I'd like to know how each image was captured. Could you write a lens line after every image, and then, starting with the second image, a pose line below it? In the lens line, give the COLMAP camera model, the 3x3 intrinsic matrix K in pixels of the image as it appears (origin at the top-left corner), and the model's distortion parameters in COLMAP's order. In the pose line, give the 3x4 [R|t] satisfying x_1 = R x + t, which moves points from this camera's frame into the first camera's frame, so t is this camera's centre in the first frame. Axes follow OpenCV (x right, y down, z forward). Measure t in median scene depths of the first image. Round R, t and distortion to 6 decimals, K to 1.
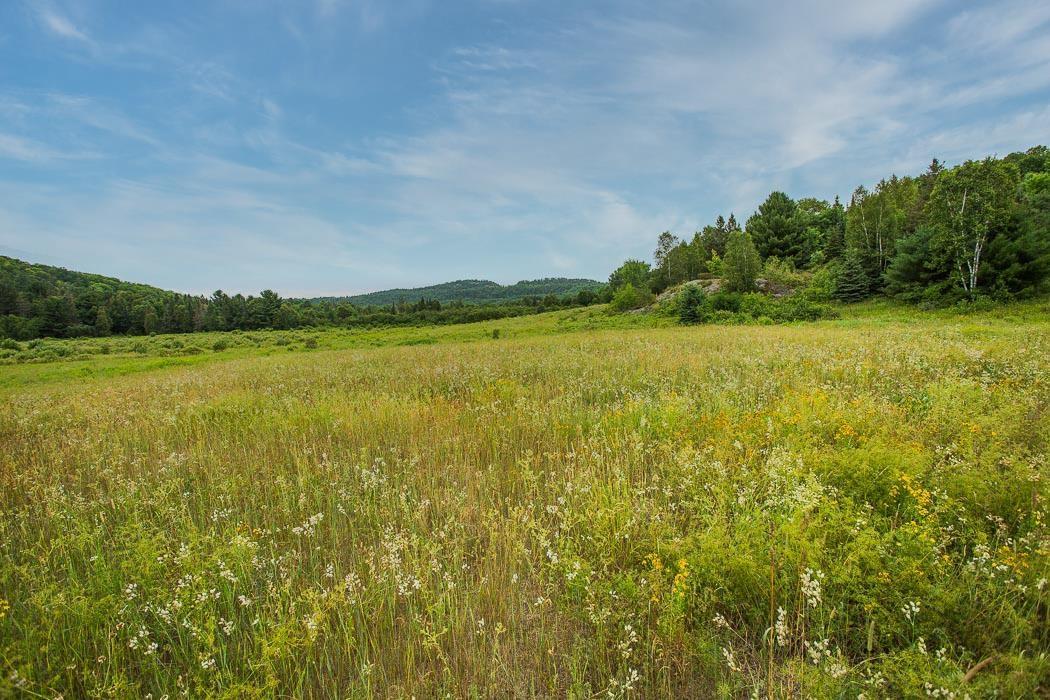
lens RADIAL K [[511.1, 0, 534.8], [0, 511.1, 353.8], [0, 0, 1]] dist [-0.033876, 0.013822]
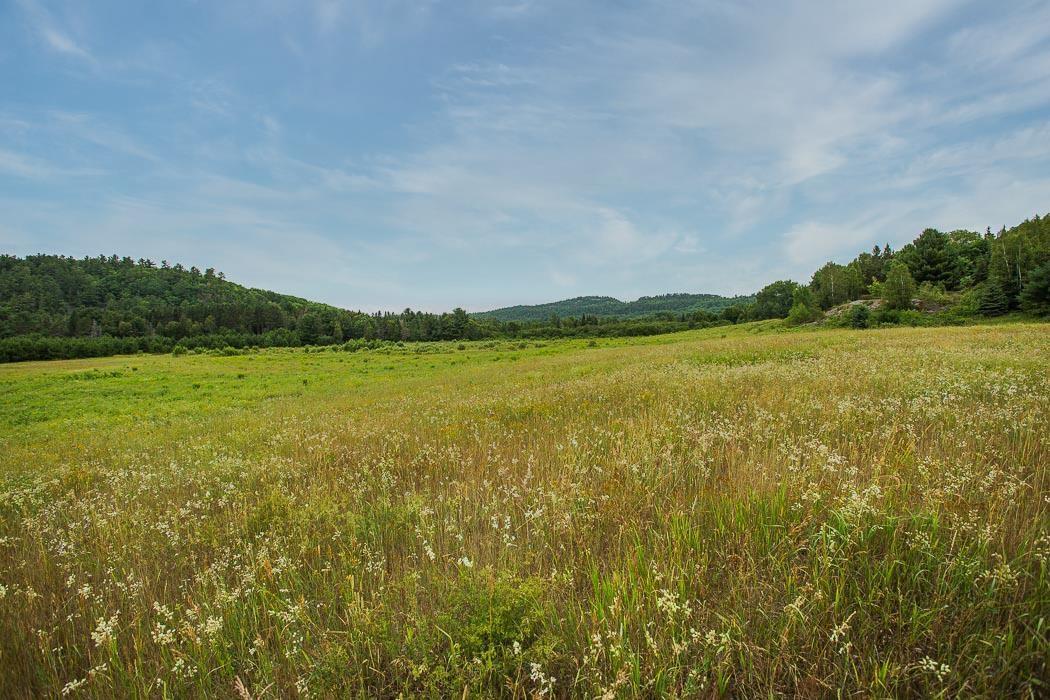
lens RADIAL K [[511.1, 0, 534.1], [0, 511.1, 349.6], [0, 0, 1]] dist [-0.033876, 0.013822]
pose [[0.974328, 0.010809, -0.224875, -0.187467], [-0.019680, 0.999112, -0.037246, 0.042746], [0.224273, 0.040716, 0.973676, -0.407778]]
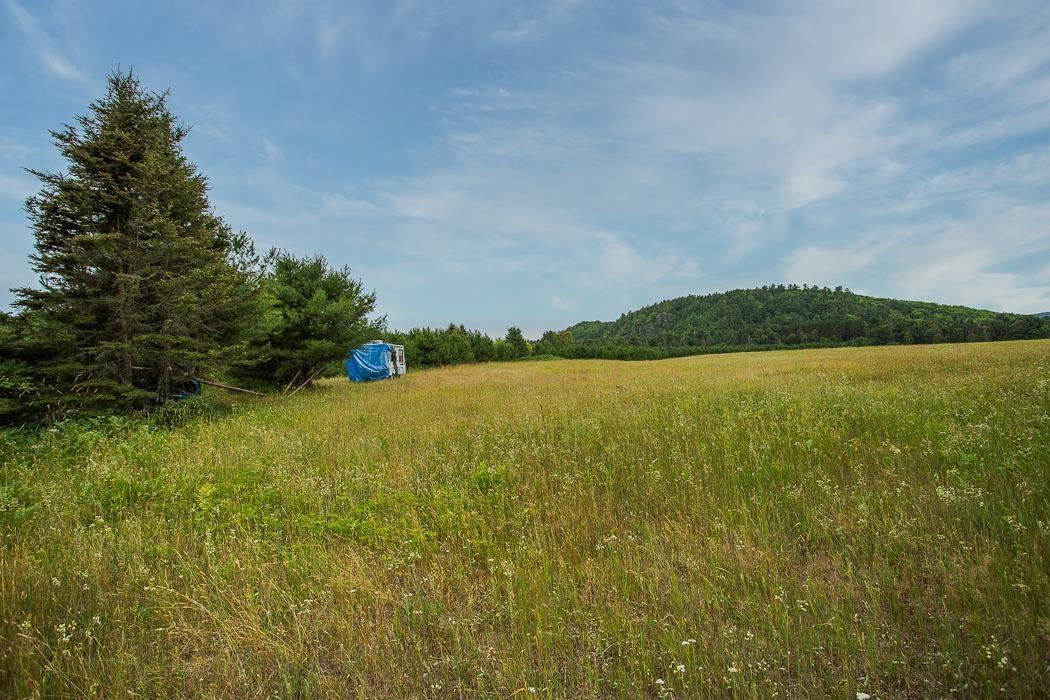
lens RADIAL K [[511.1, 0, 546.5], [0, 511.1, 339.1], [0, 0, 1]] dist [-0.033876, 0.013822]
pose [[0.203467, -0.010251, -0.979028, 1.232267], [-0.050212, 0.998520, -0.020891, 0.066912], [0.977793, 0.053410, 0.202651, -1.166200]]
